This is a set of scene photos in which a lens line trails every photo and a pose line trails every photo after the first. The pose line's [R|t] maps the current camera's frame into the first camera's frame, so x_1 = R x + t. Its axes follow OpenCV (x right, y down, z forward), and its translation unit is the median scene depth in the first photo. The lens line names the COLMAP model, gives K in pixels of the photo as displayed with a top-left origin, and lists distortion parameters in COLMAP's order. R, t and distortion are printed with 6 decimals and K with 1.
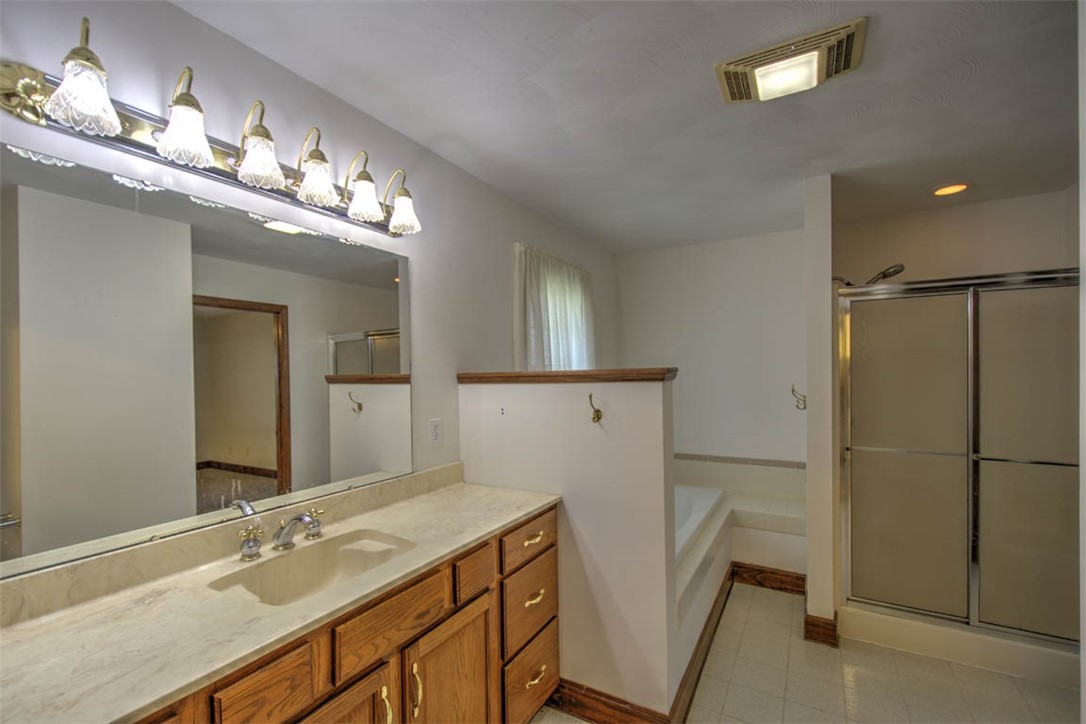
lens RADIAL K [[464.4, 0, 544.7], [0, 464.4, 367.6], [0, 0, 1]] dist [0.007515, -0.001777]
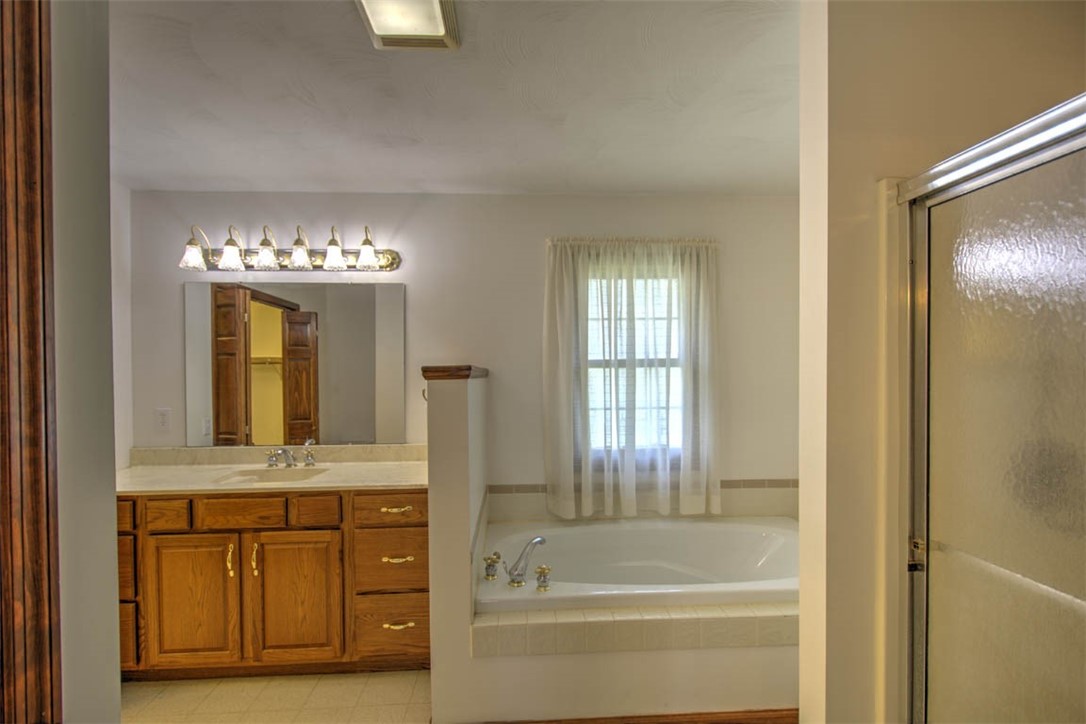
lens RADIAL K [[464.4, 0, 541.9], [0, 464.4, 369.3], [0, 0, 1]] dist [0.007515, -0.001777]
pose [[0.540399, -0.000775, -0.841409, 1.655281], [0.013965, 0.999870, 0.008048, 0.007847], [0.841293, -0.016099, 0.540340, 0.949396]]
